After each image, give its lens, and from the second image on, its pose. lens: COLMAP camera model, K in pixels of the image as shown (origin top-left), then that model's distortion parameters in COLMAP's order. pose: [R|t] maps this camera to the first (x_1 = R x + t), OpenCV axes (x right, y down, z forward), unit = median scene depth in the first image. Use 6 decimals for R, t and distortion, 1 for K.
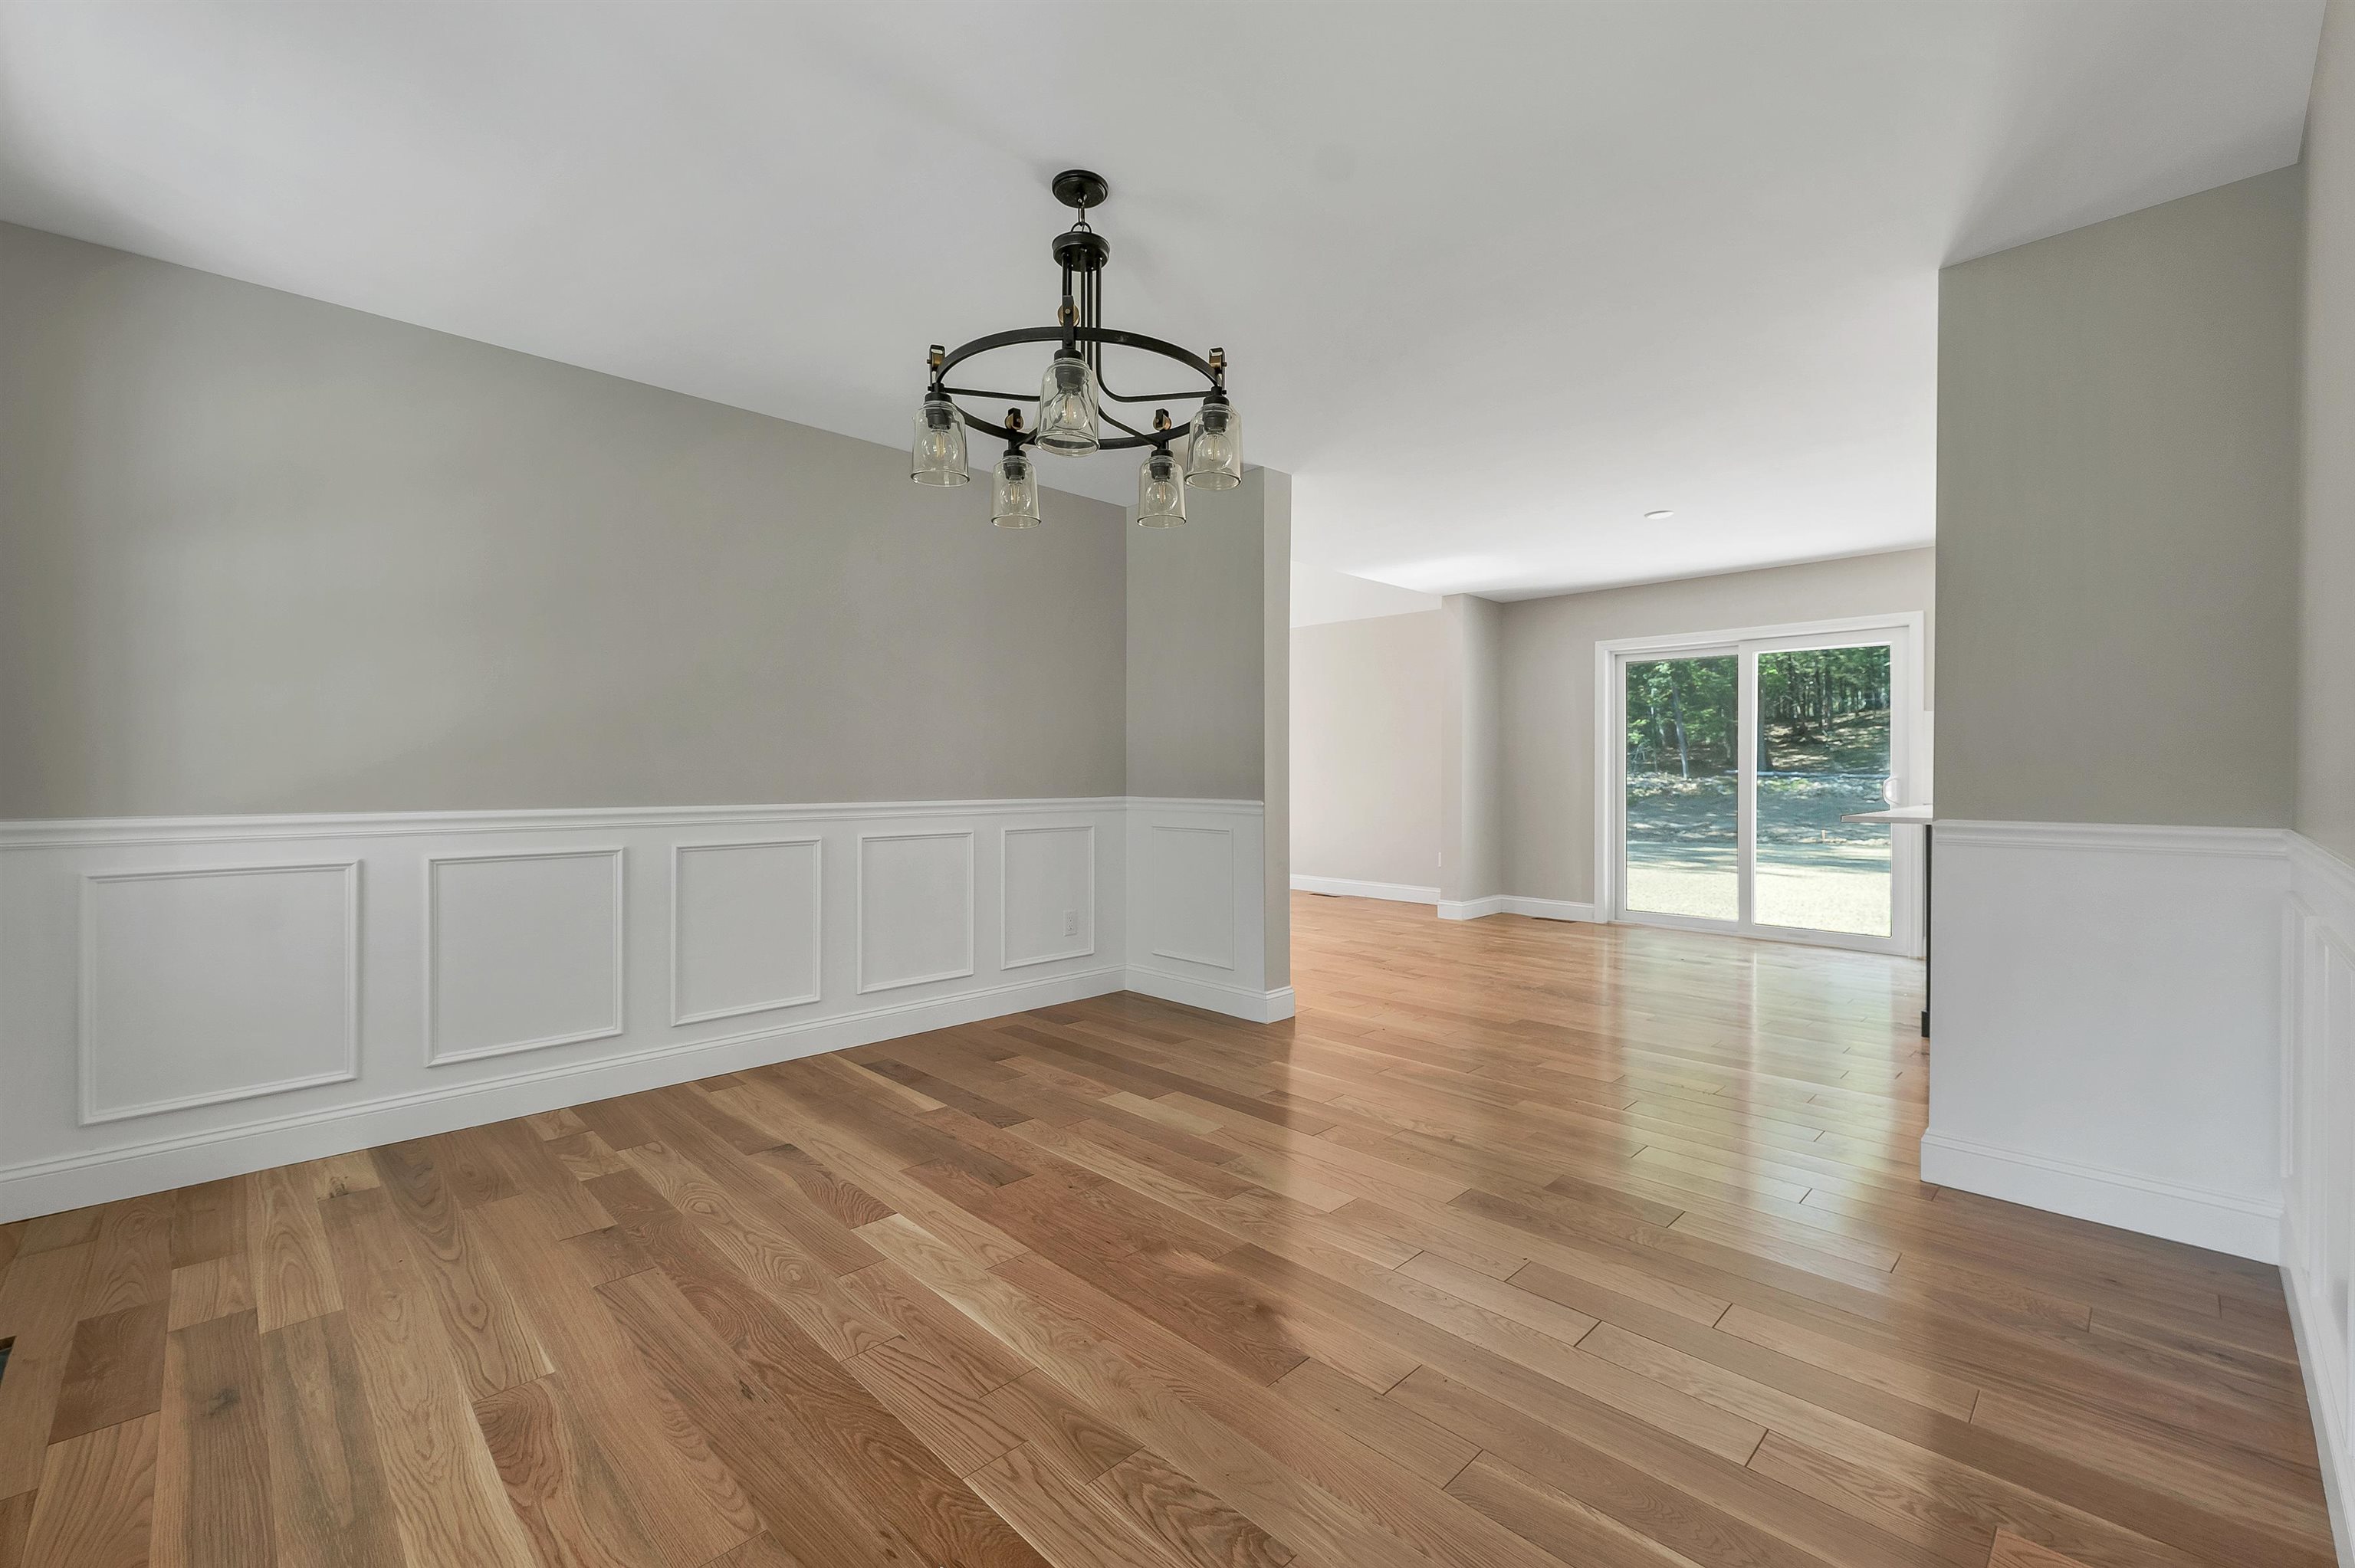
lens RADIAL K [[967.4, 0, 1175.4], [0, 967.4, 788.4], [0, 0, 1]] dist [-0.000347, 0.000963]
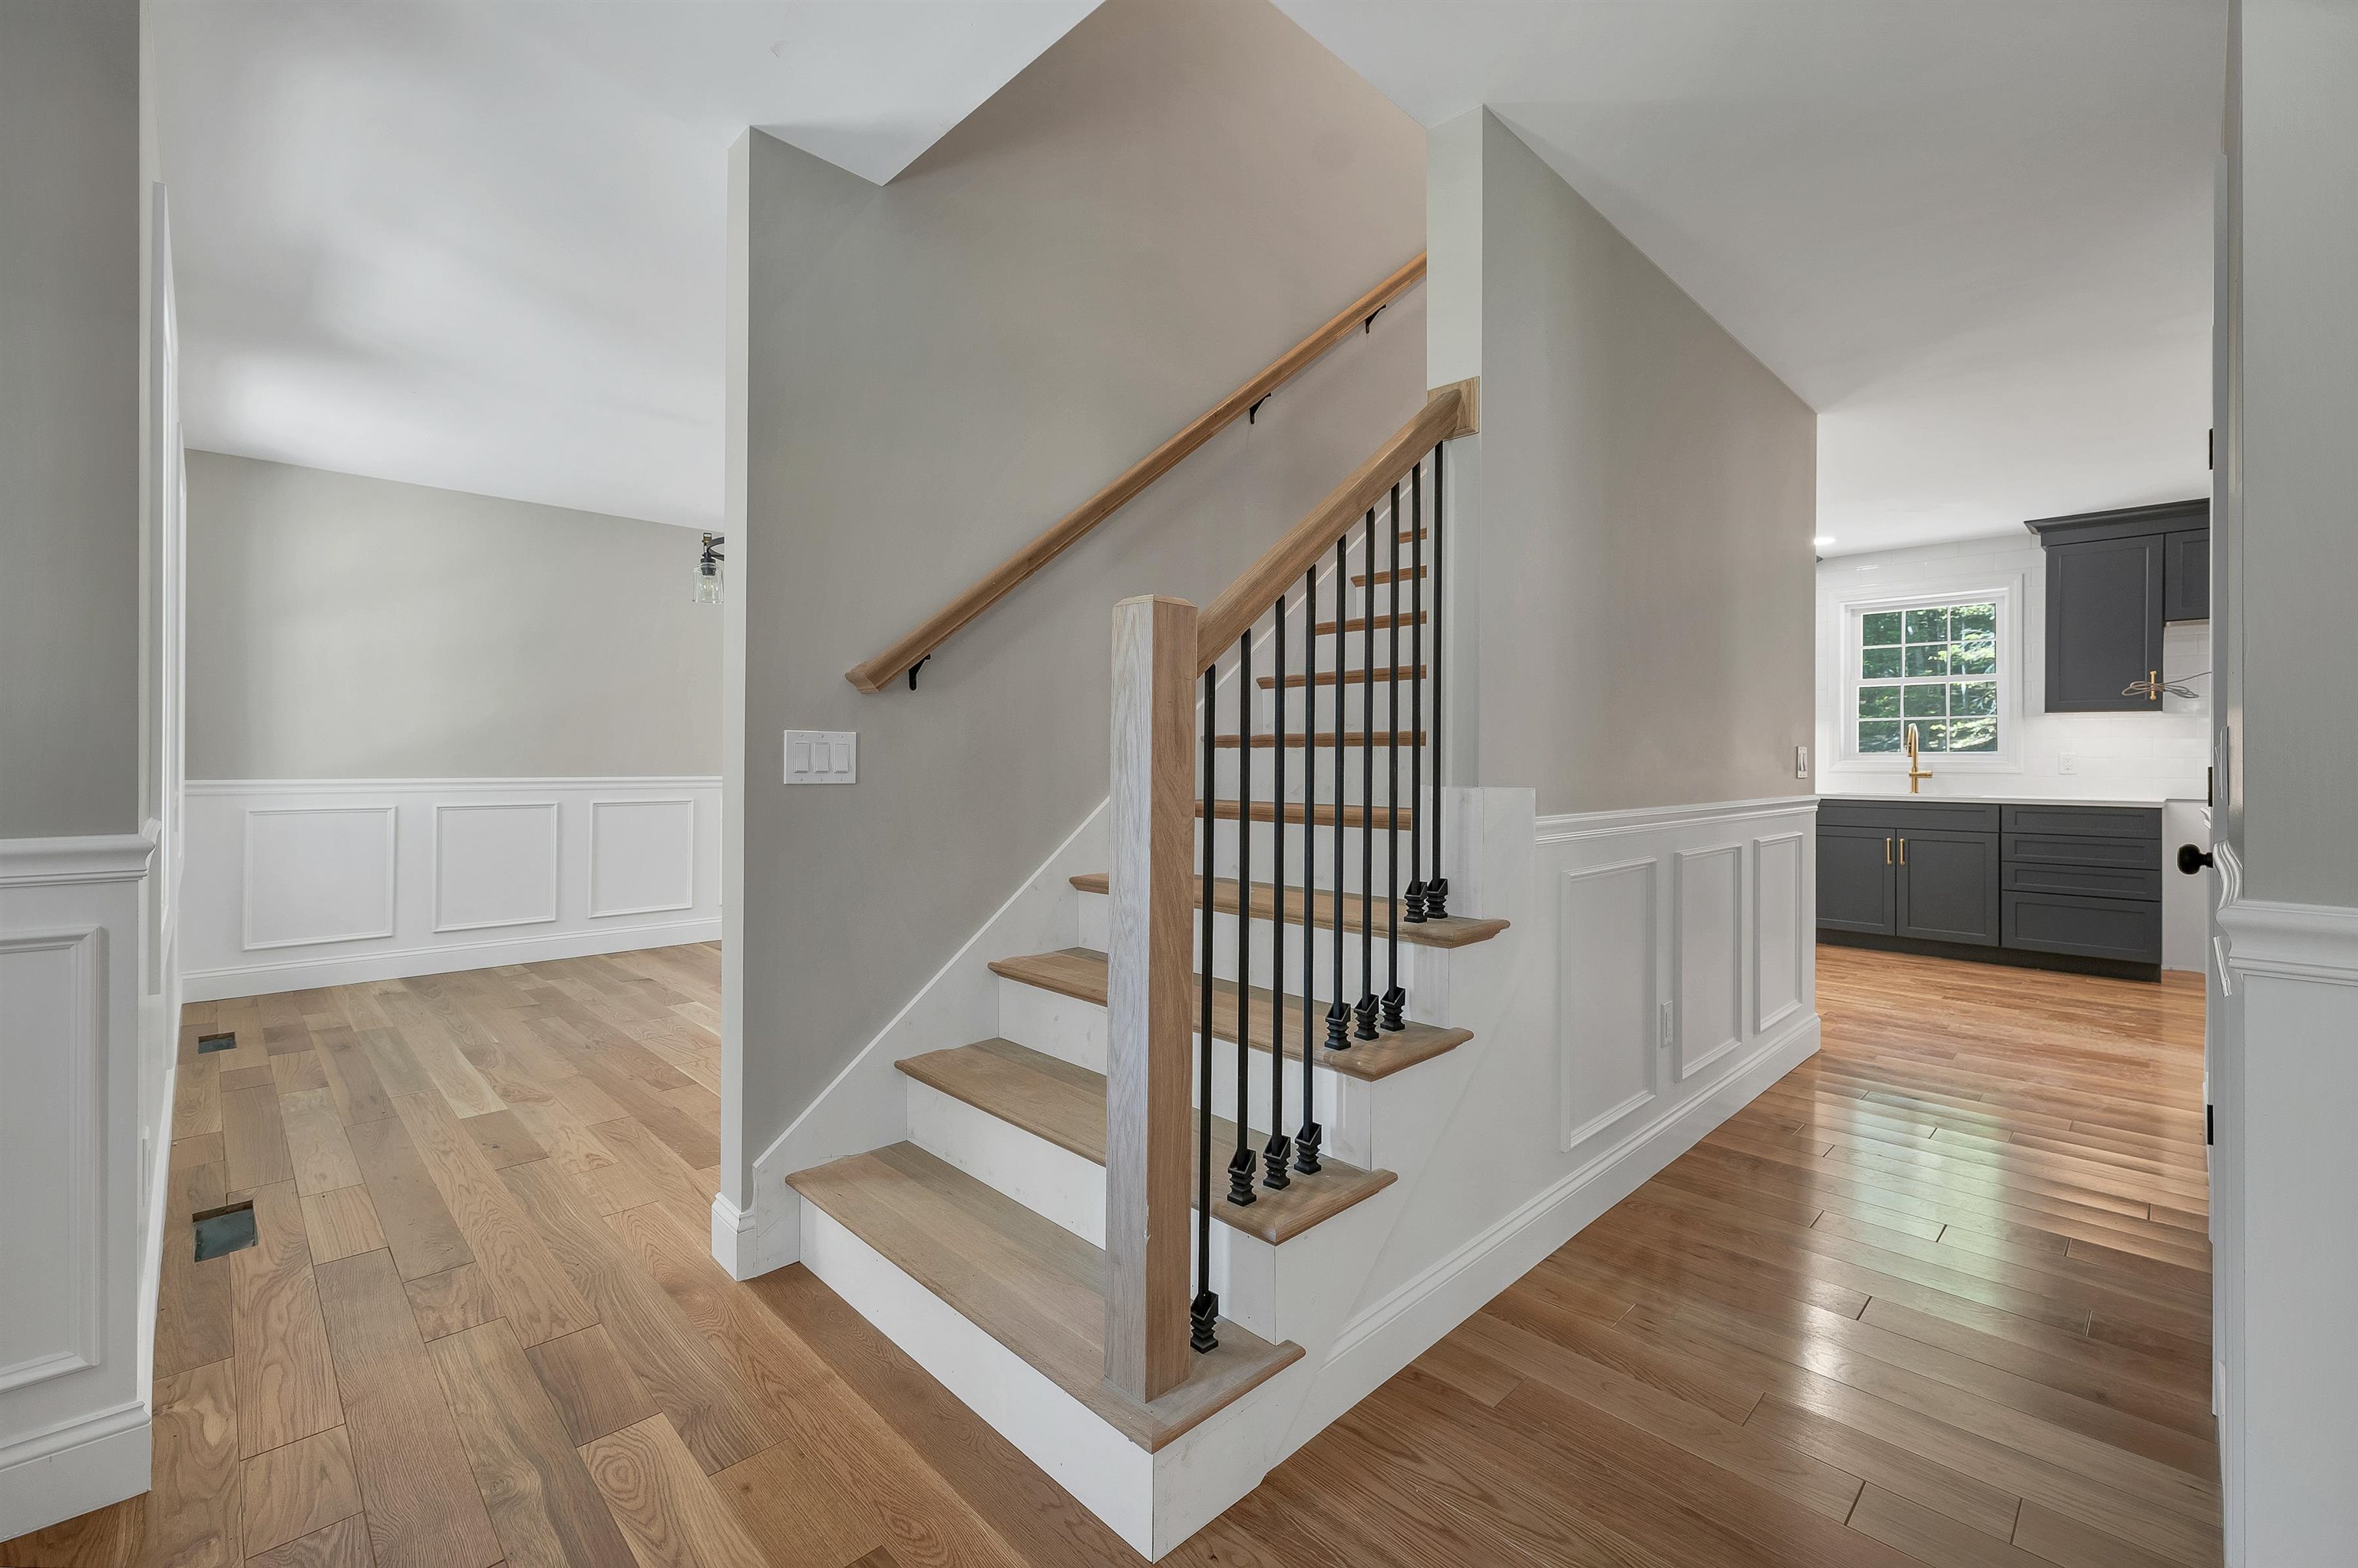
lens RADIAL K [[981.2, 0, 1172.7], [0, 981.2, 766.0], [0, 0, 1]] dist [0.002111, 0.000061]
pose [[0.999977, 0.005609, -0.003700, 0.546539], [-0.005627, 0.999972, -0.004842, 0.003461], [0.003673, 0.004863, 0.999981, -0.745443]]
